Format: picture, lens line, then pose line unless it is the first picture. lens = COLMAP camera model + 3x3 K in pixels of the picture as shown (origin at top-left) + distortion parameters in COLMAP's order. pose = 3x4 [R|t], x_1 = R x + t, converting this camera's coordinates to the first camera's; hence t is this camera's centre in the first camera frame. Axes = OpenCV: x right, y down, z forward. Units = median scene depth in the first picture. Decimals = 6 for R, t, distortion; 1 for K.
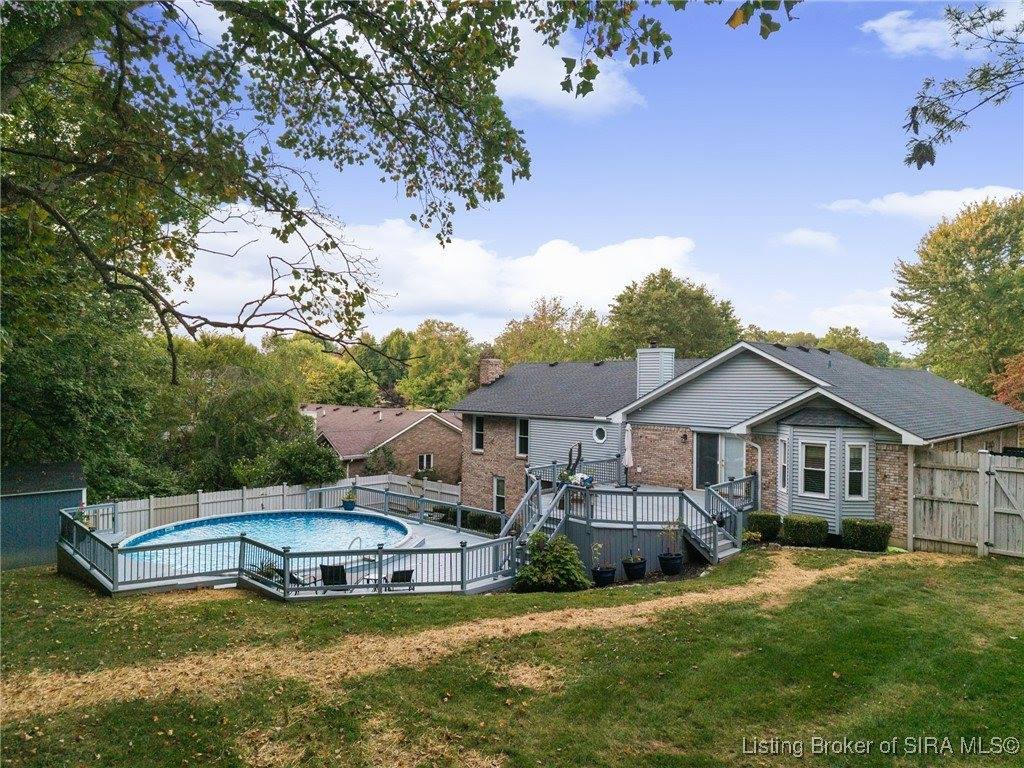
lens RADIAL K [[684.3, 0, 515.2], [0, 684.3, 391.7], [0, 0, 1]] dist [0.076763, -0.105197]
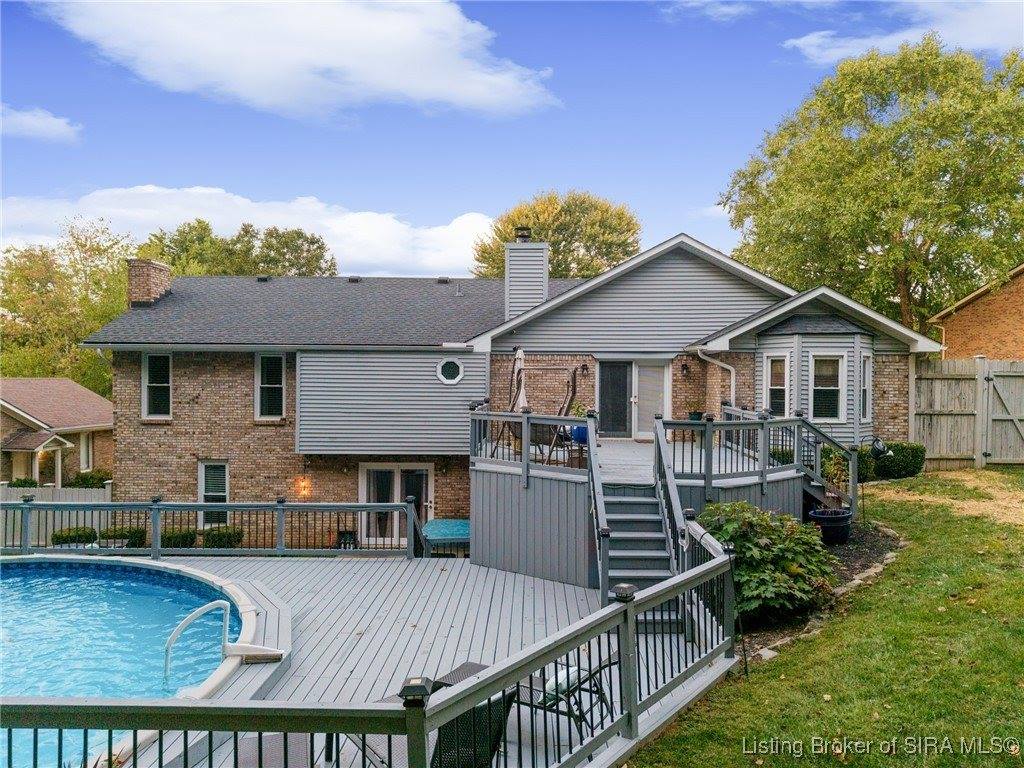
lens RADIAL K [[684.3, 0, 515.2], [0, 684.3, 391.7], [0, 0, 1]] dist [0.076763, -0.105197]
pose [[0.722144, -0.013821, 0.691604, -0.355001], [0.010723, 0.999904, 0.008785, 0.097717], [-0.691659, 0.001072, 0.722223, 0.622842]]
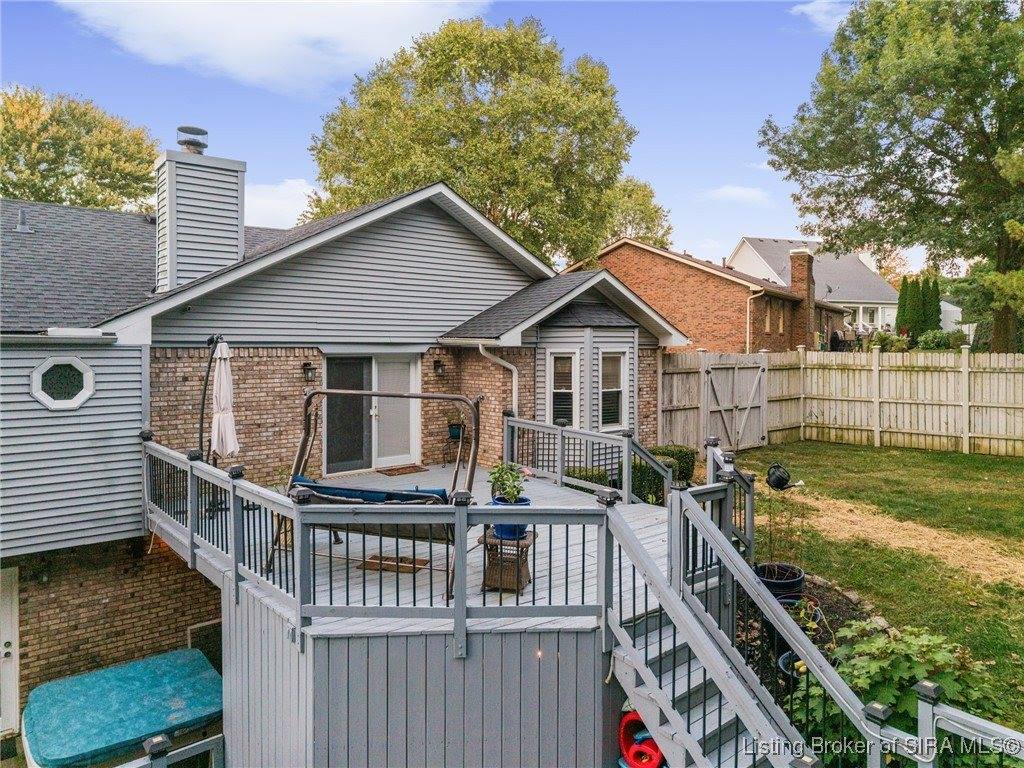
lens RADIAL K [[699.1, 0, 521.0], [0, 699.1, 357.4], [0, 0, 1]] dist [0.081179, -0.118507]
pose [[0.088930, -0.026429, 0.995687, -0.246890], [0.013276, 0.999591, 0.025347, 0.056470], [-0.995949, 0.010964, 0.089245, 0.954102]]
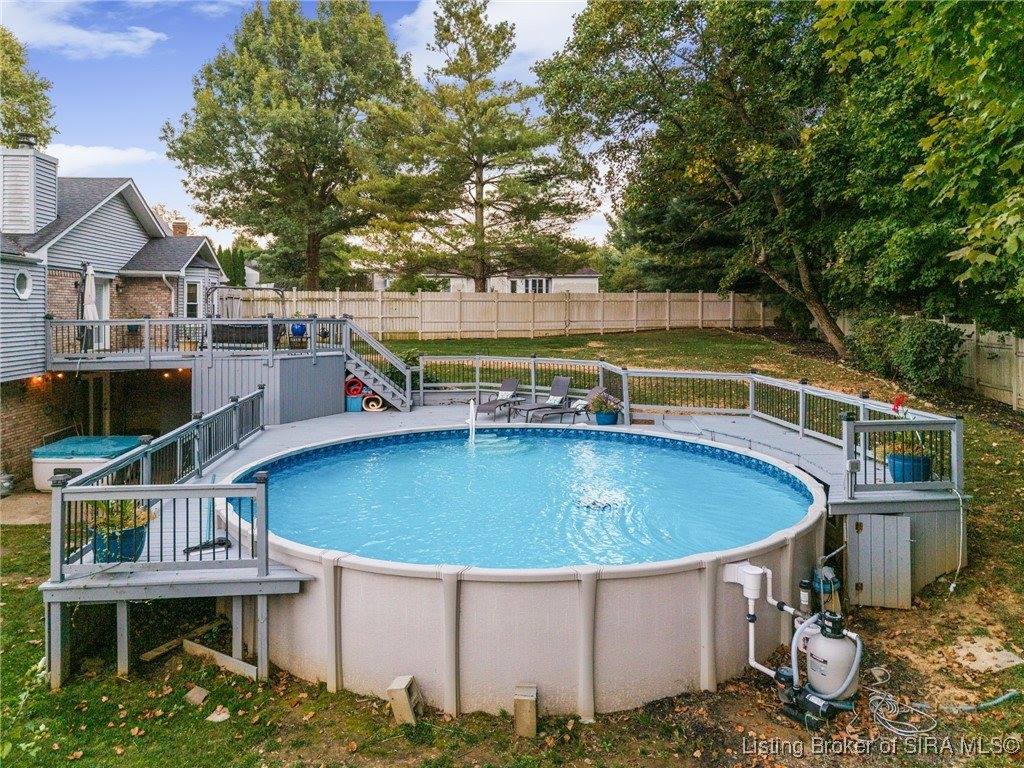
lens RADIAL K [[716.5, 0, 522.4], [0, 716.5, 309.1], [0, 0, 1]] dist [0.008300, 0.001131]
pose [[-0.782723, -0.007470, 0.622326, -0.743380], [0.002567, 0.999881, 0.015231, 0.095791], [-0.622366, 0.013520, -0.782610, 1.541612]]
